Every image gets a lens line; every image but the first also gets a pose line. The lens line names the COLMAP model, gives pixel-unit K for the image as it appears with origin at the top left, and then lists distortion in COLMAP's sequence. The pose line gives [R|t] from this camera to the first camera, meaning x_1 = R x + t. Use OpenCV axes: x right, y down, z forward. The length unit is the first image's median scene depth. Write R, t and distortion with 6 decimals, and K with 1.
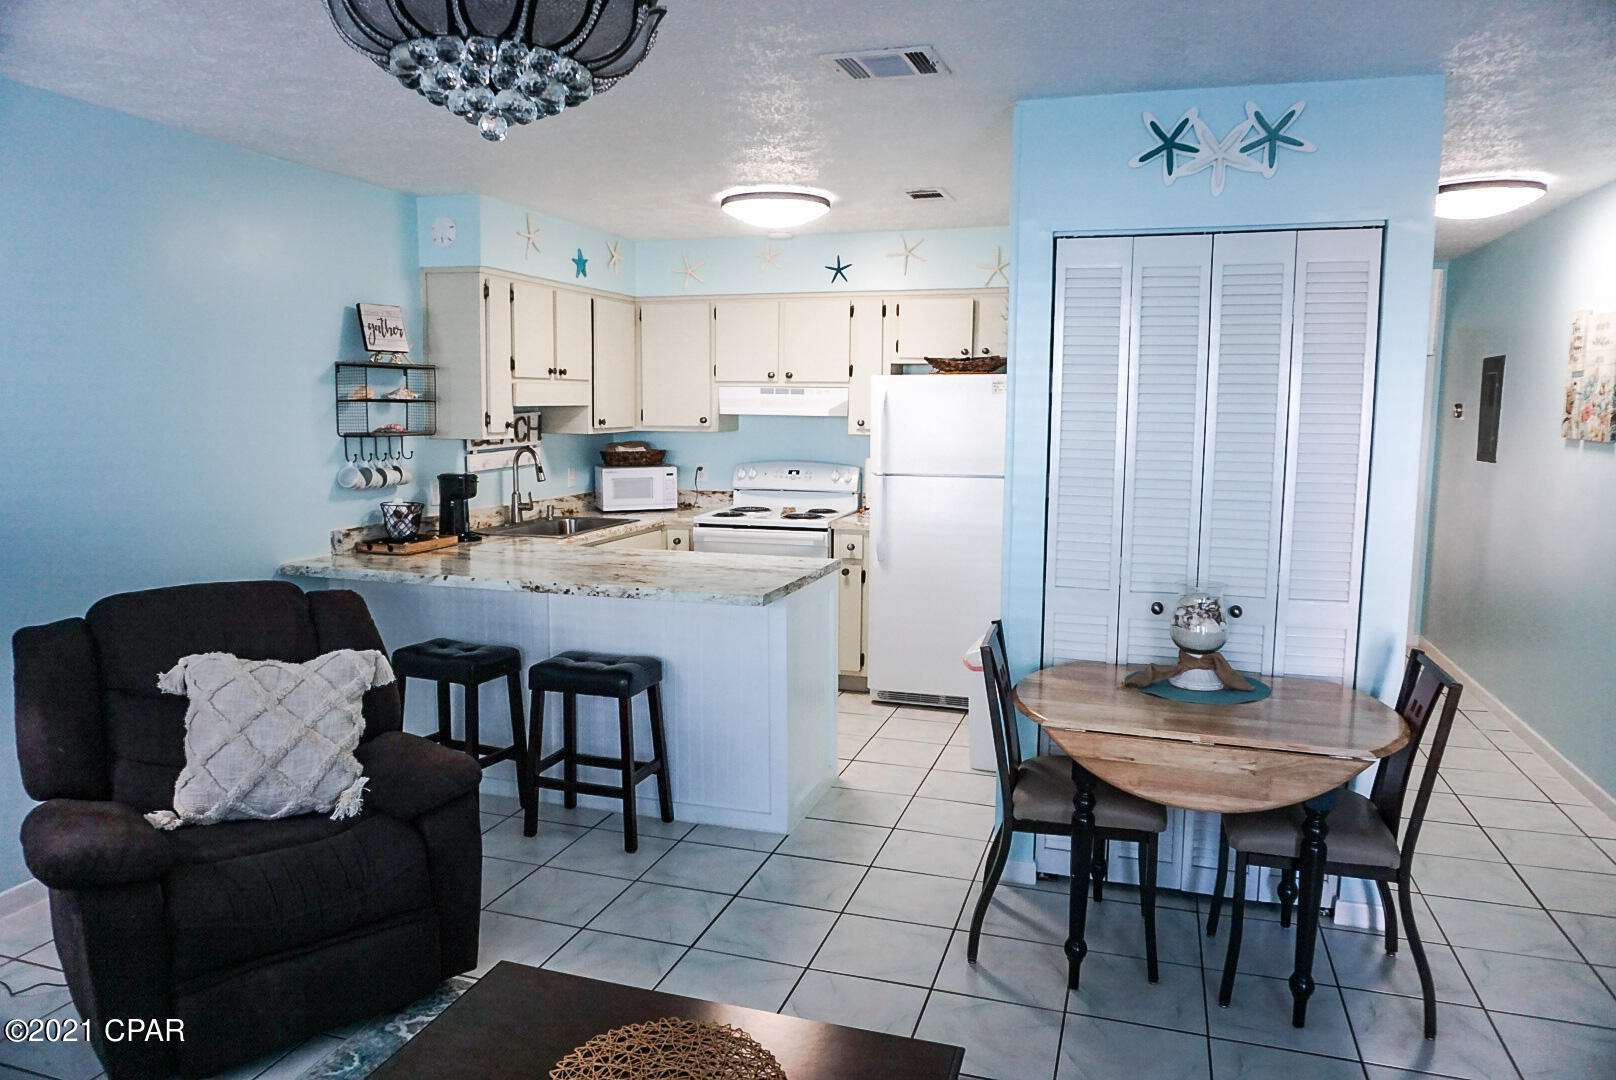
lens RADIAL K [[1076.0, 0, 798.0], [0, 1076.0, 536.0], [0, 0, 1]] dist [-0.078061, 0.052923]
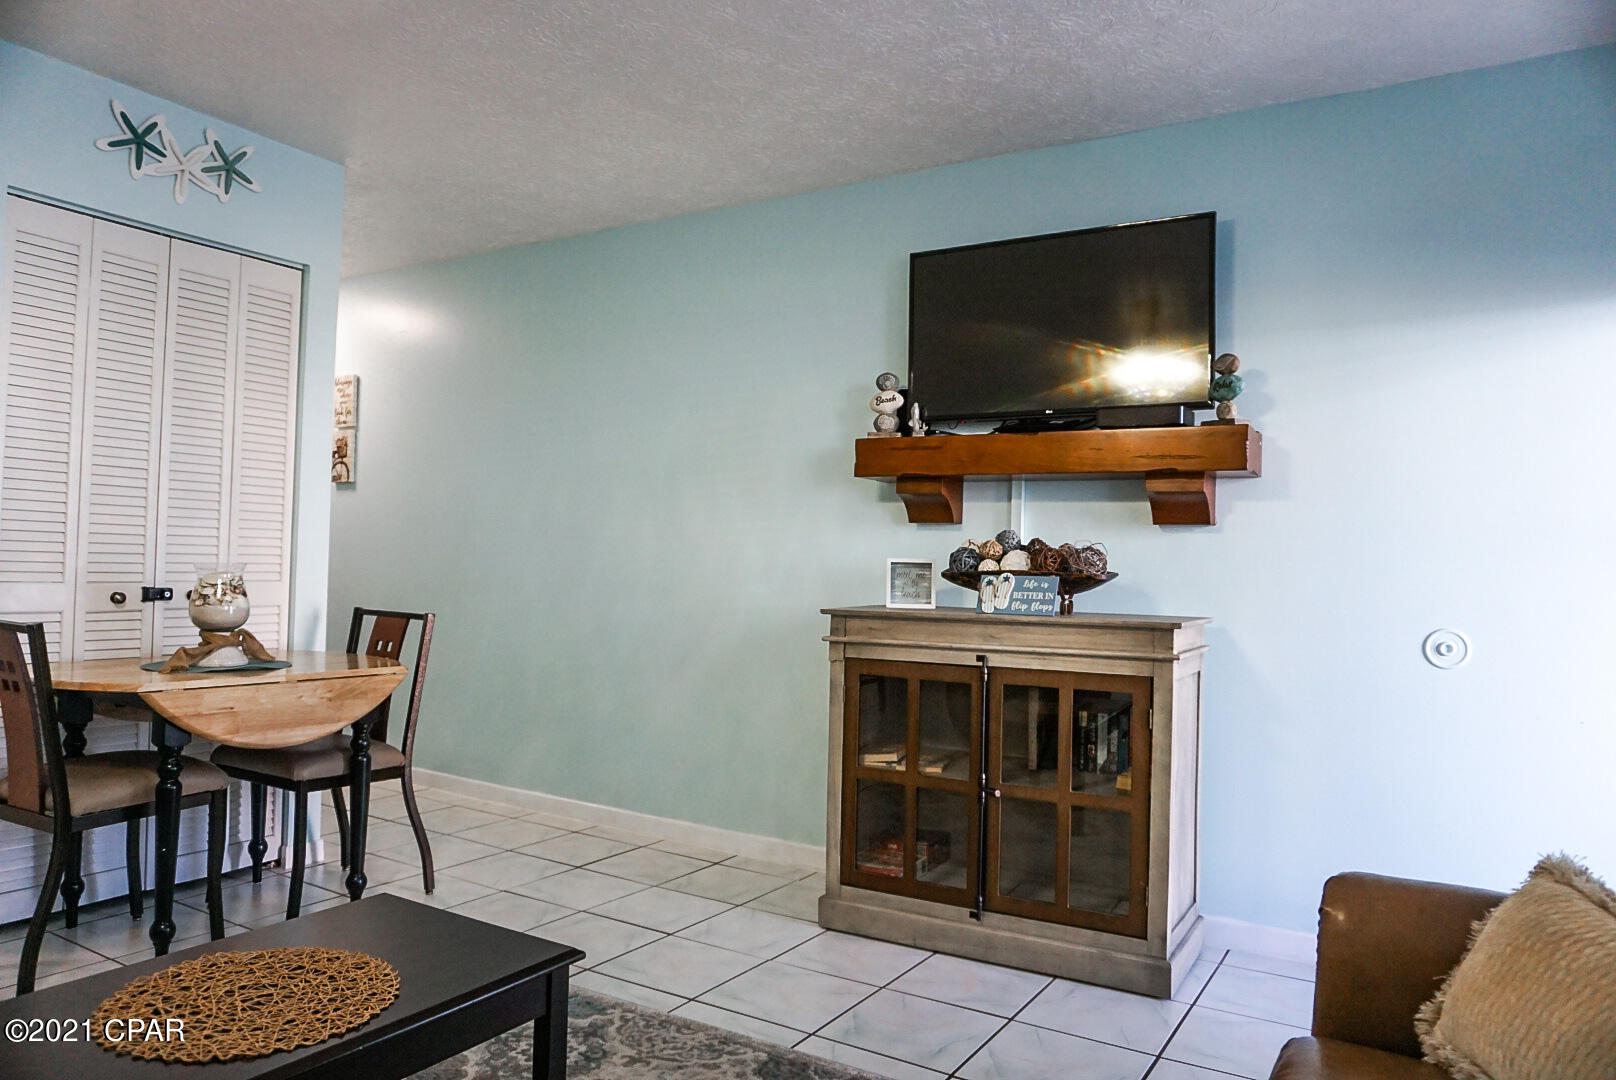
lens RADIAL K [[1087.7, 0, 811.6], [0, 1087.7, 540.7], [0, 0, 1]] dist [-0.045454, -0.000637]
pose [[0.217947, 0.024416, 0.975655, -0.312107], [0.088626, 0.995062, -0.044700, 0.075938], [-0.971928, 0.096210, 0.214707, 0.108893]]
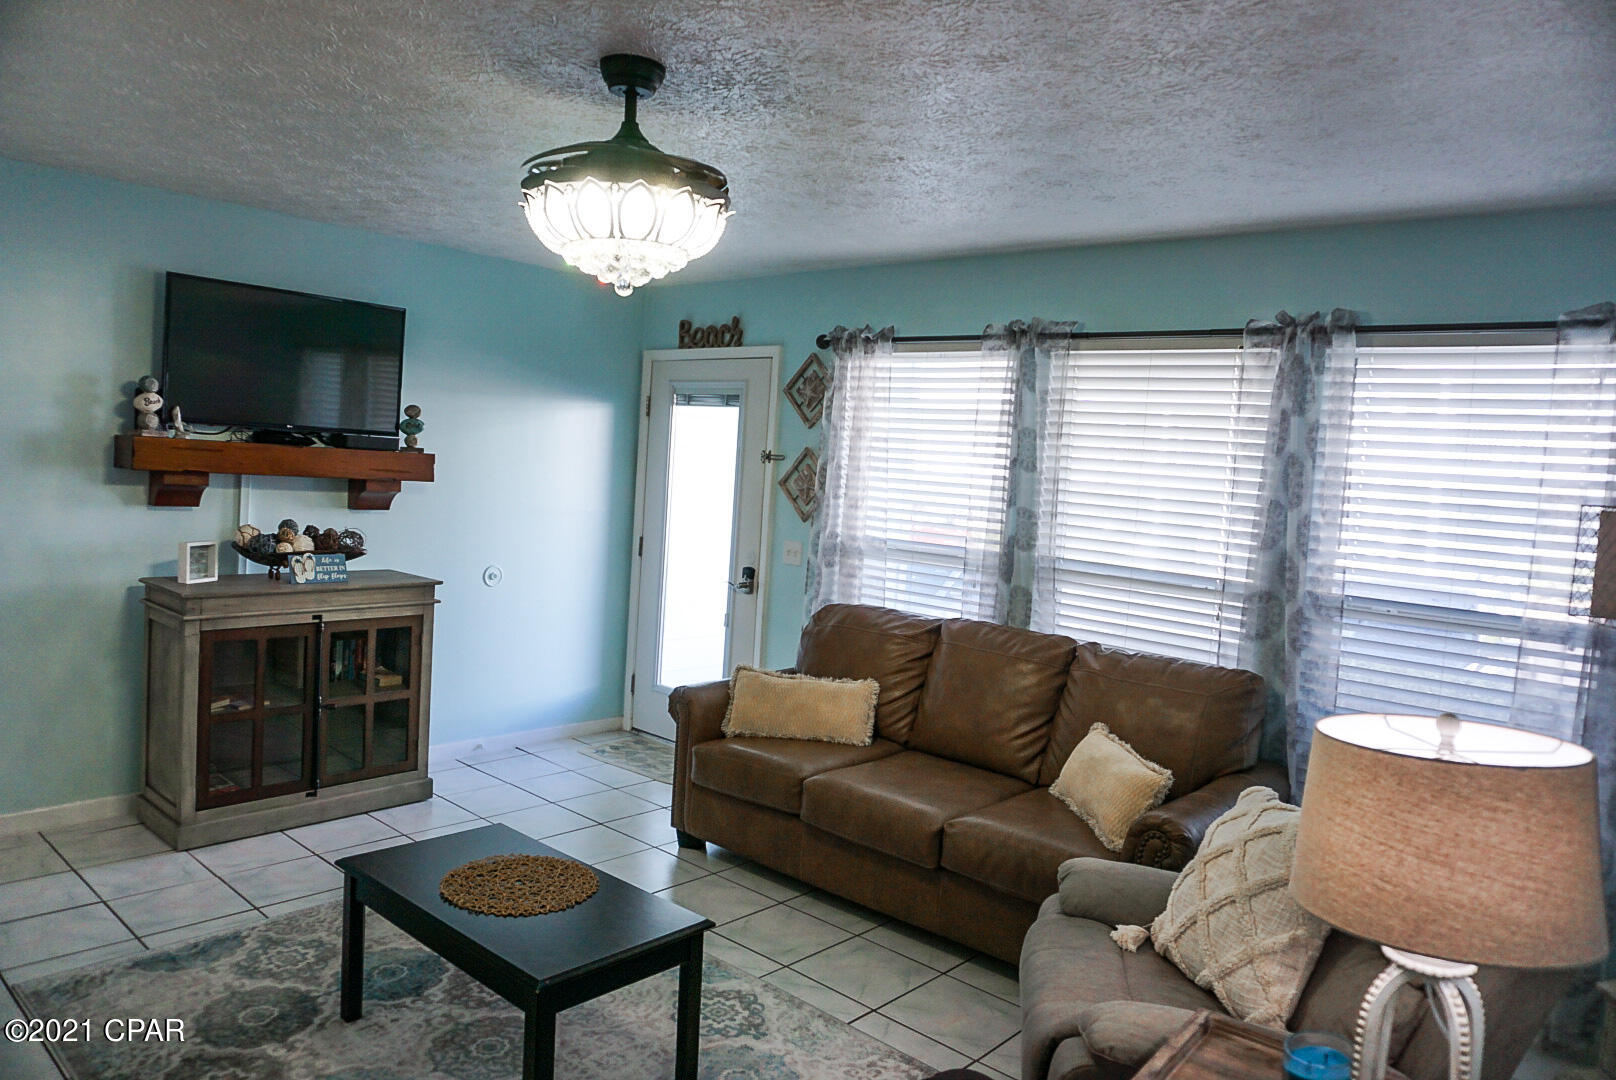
lens RADIAL K [[1083.3, 0, 798.8], [0, 1083.3, 531.0], [0, 0, 1]] dist [-0.051996, 0.052844]
pose [[-0.911386, -0.090312, 0.401521, -0.382868], [-0.022541, 0.985115, 0.170413, -0.100165], [-0.410935, 0.146261, -0.899856, 0.759202]]
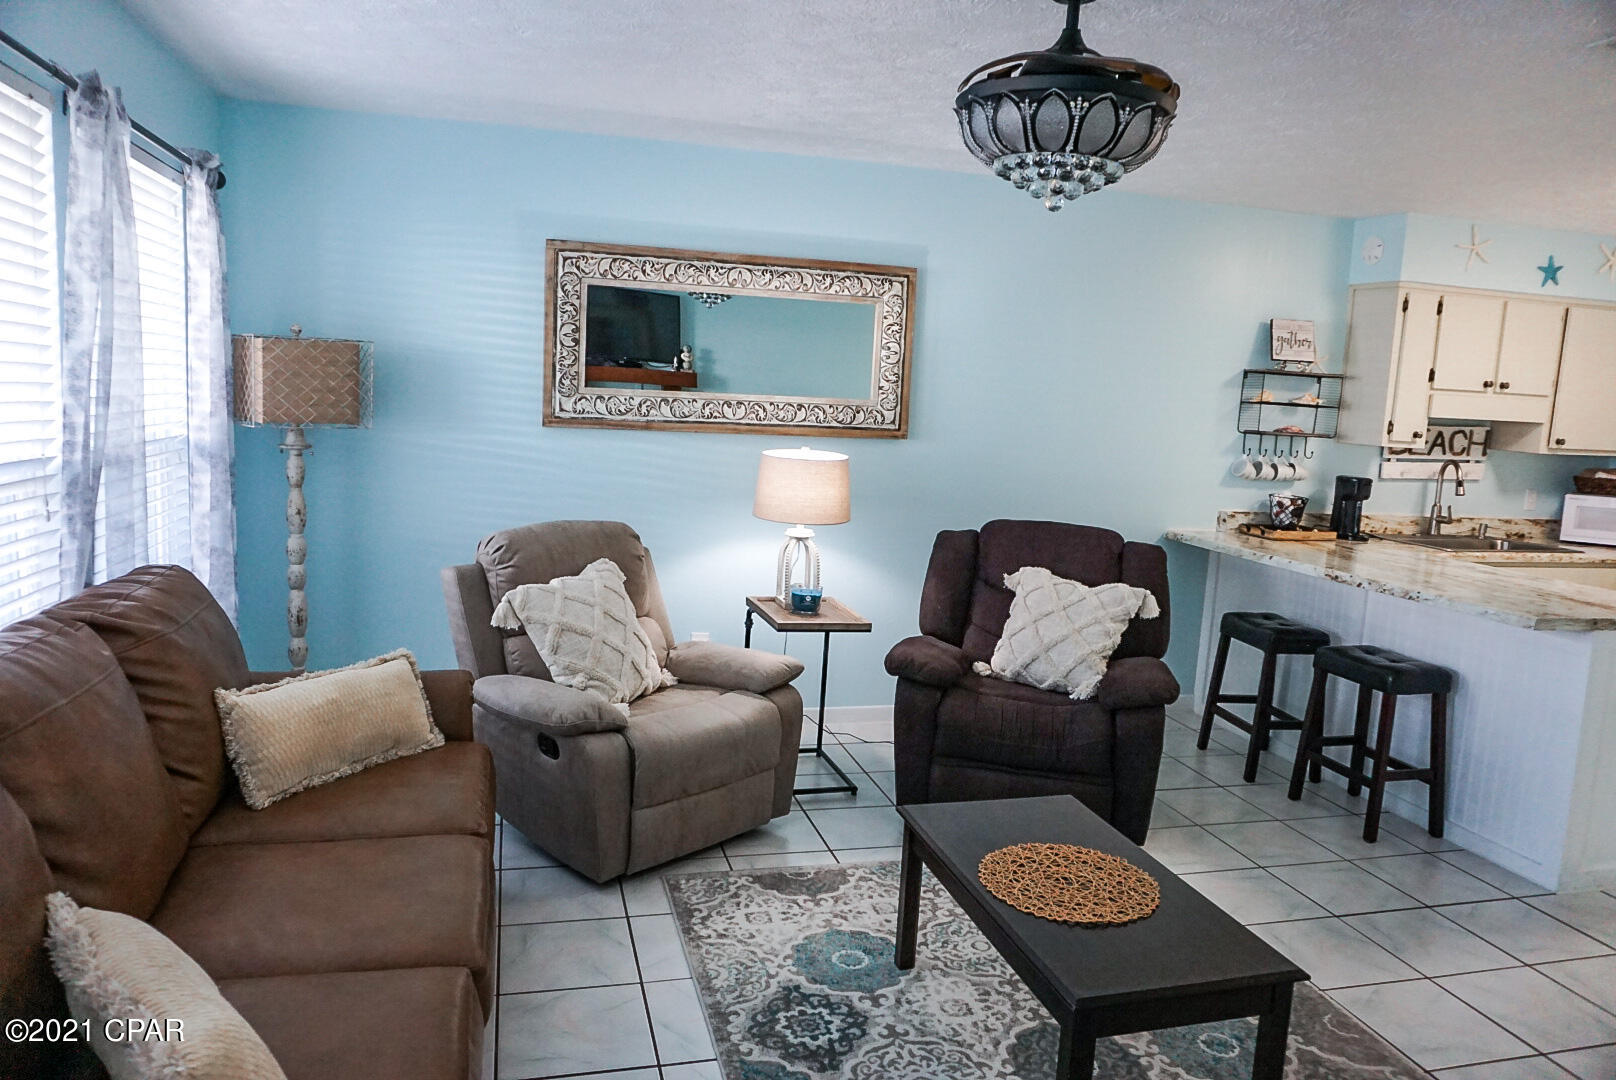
lens RADIAL K [[1076.0, 0, 798.0], [0, 1076.0, 536.0], [0, 0, 1]] dist [-0.078061, 0.052923]
pose [[0.533667, 0.132412, -0.835264, 0.269024], [-0.145909, 0.987272, 0.063285, 0.014287], [0.833013, 0.088099, 0.546195, -0.034219]]
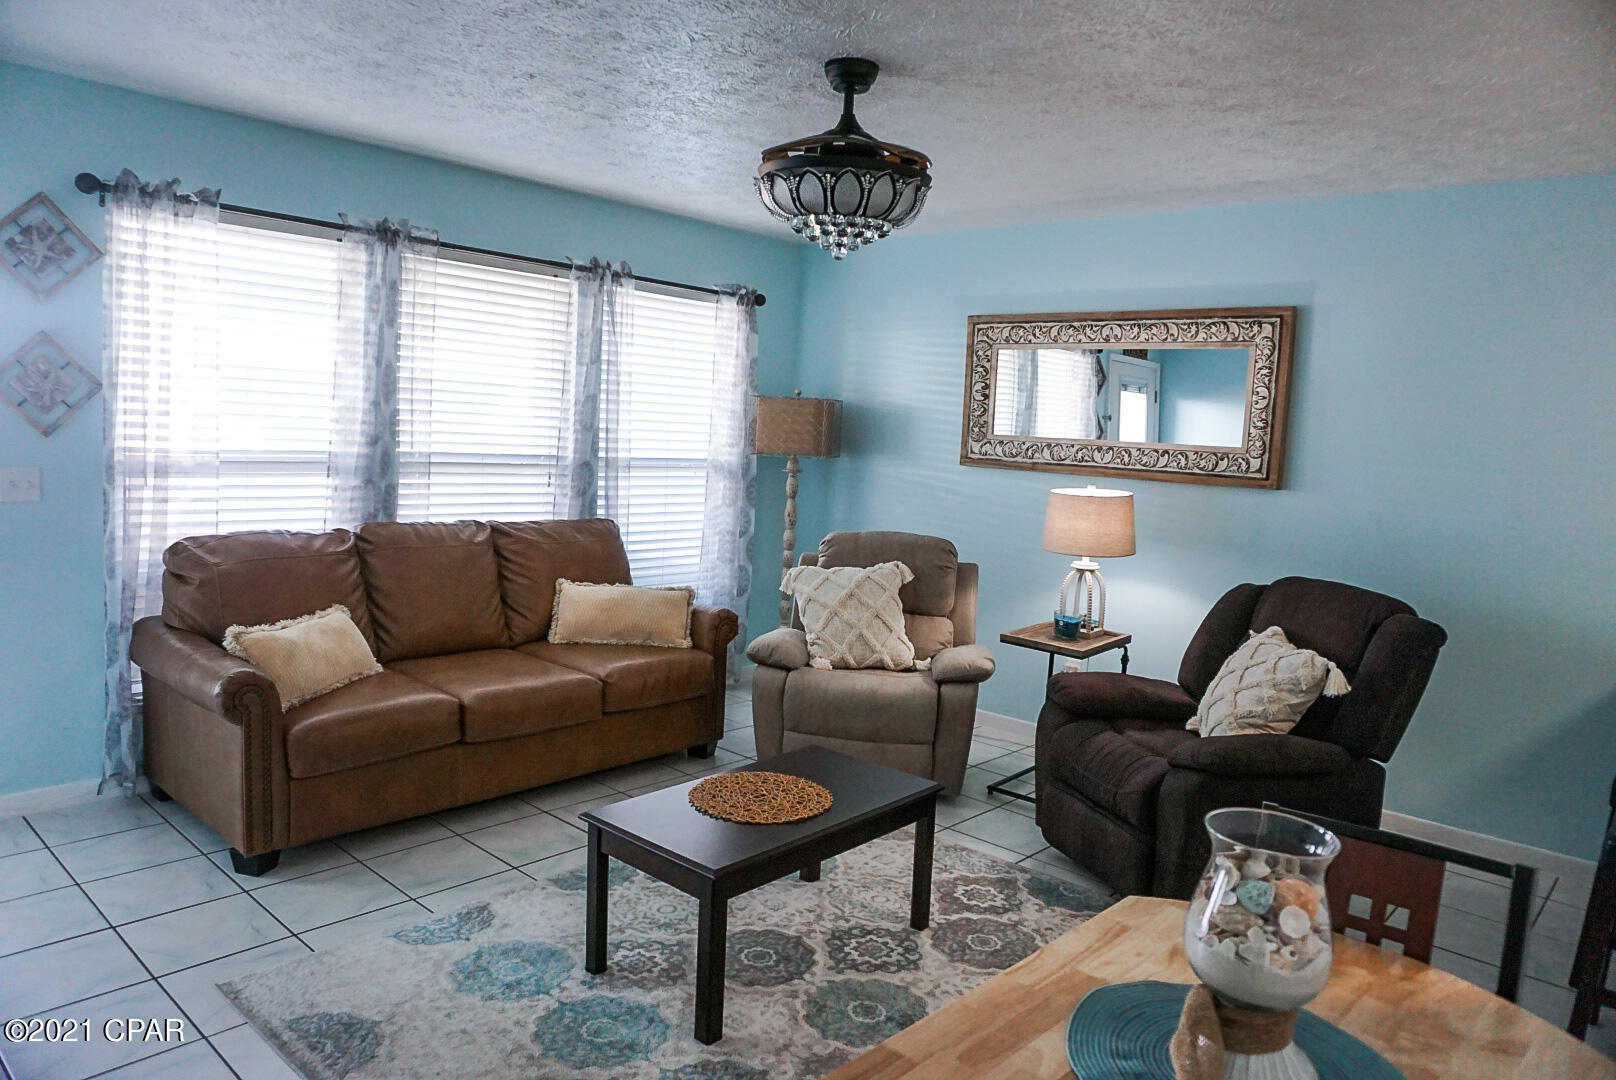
lens RADIAL K [[1083.3, 0, 798.8], [0, 1083.3, 531.0], [0, 0, 1]] dist [-0.051996, 0.052844]
pose [[-0.415619, 0.065903, -0.907148, 0.487195], [-0.161384, 0.976202, 0.144860, -0.055825], [0.895107, 0.206606, -0.395093, 0.566103]]
